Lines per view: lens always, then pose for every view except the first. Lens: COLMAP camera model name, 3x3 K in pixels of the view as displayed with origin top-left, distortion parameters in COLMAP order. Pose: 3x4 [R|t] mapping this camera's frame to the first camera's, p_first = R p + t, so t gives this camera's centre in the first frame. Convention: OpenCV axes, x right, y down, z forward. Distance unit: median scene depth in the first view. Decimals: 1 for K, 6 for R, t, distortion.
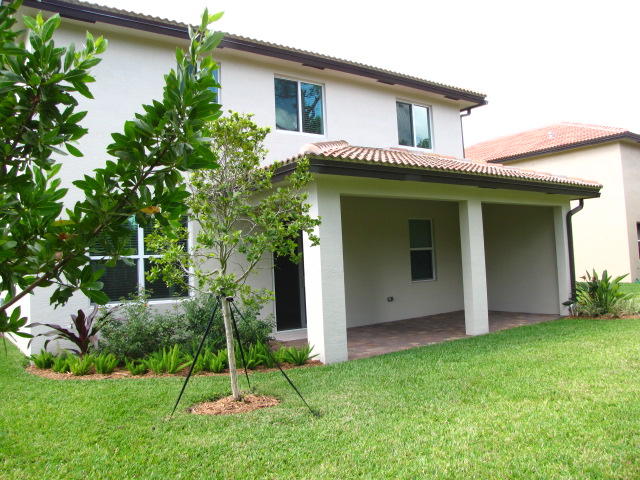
lens RADIAL K [[521.8, 0, 316.3], [0, 521.8, 235.2], [0, 0, 1]] dist [-0.083660, 0.019231]
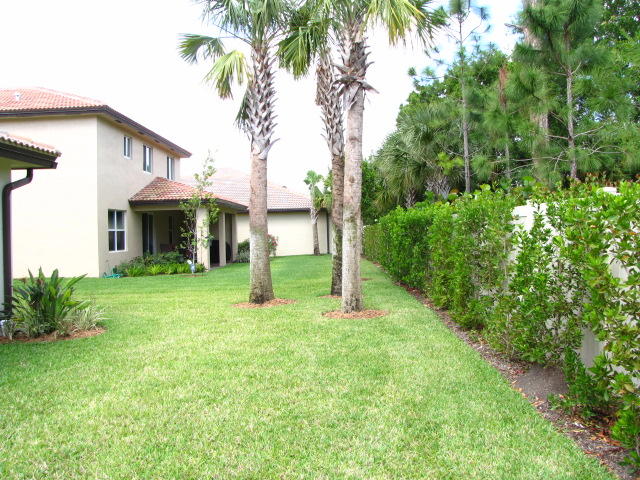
lens RADIAL K [[521.8, 0, 319.1], [0, 521.8, 236.8], [0, 0, 1]] dist [-0.083660, 0.019231]
pose [[0.592513, 0.029799, 0.805010, 0.181193], [-0.050526, 0.998723, 0.000219, 0.003040], [-0.803975, -0.040804, 0.593262, 0.239682]]
